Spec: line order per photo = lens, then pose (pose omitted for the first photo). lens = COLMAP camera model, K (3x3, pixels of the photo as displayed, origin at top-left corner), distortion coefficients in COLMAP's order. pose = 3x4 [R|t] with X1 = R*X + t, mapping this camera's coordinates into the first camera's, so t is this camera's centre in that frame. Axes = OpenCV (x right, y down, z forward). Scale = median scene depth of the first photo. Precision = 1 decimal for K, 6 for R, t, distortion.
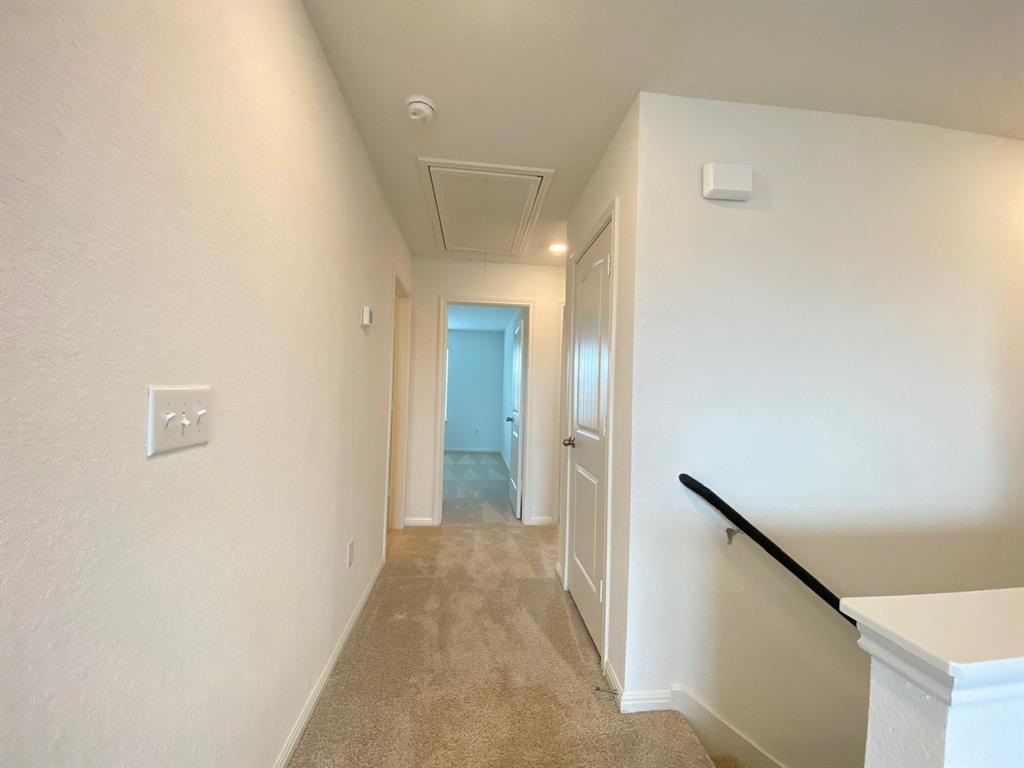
lens RADIAL K [[414.4, 0, 512.0], [0, 414.4, 384.0], [0, 0, 1]] dist [0.027114, -0.023685]
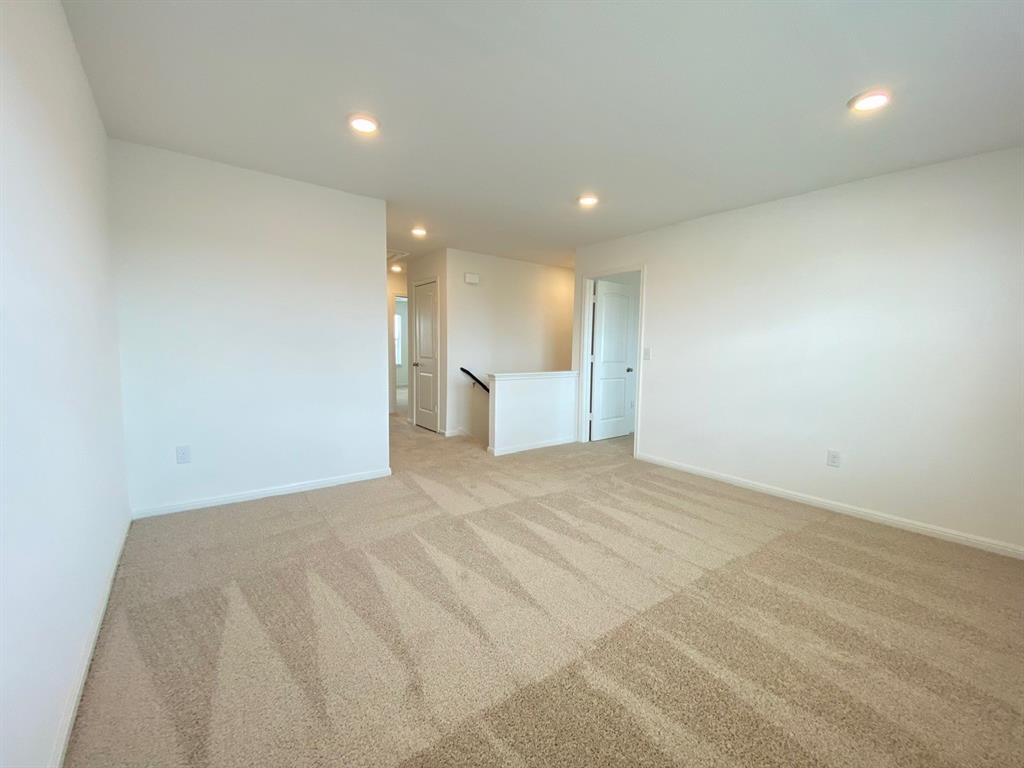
lens RADIAL K [[414.4, 0, 512.0], [0, 414.4, 384.0], [0, 0, 1]] dist [0.027114, -0.023685]
pose [[0.852045, -0.059545, 0.520071, -0.976695], [-0.002041, 0.993124, 0.117051, -0.045010], [-0.523465, -0.100794, 0.846065, -2.026779]]
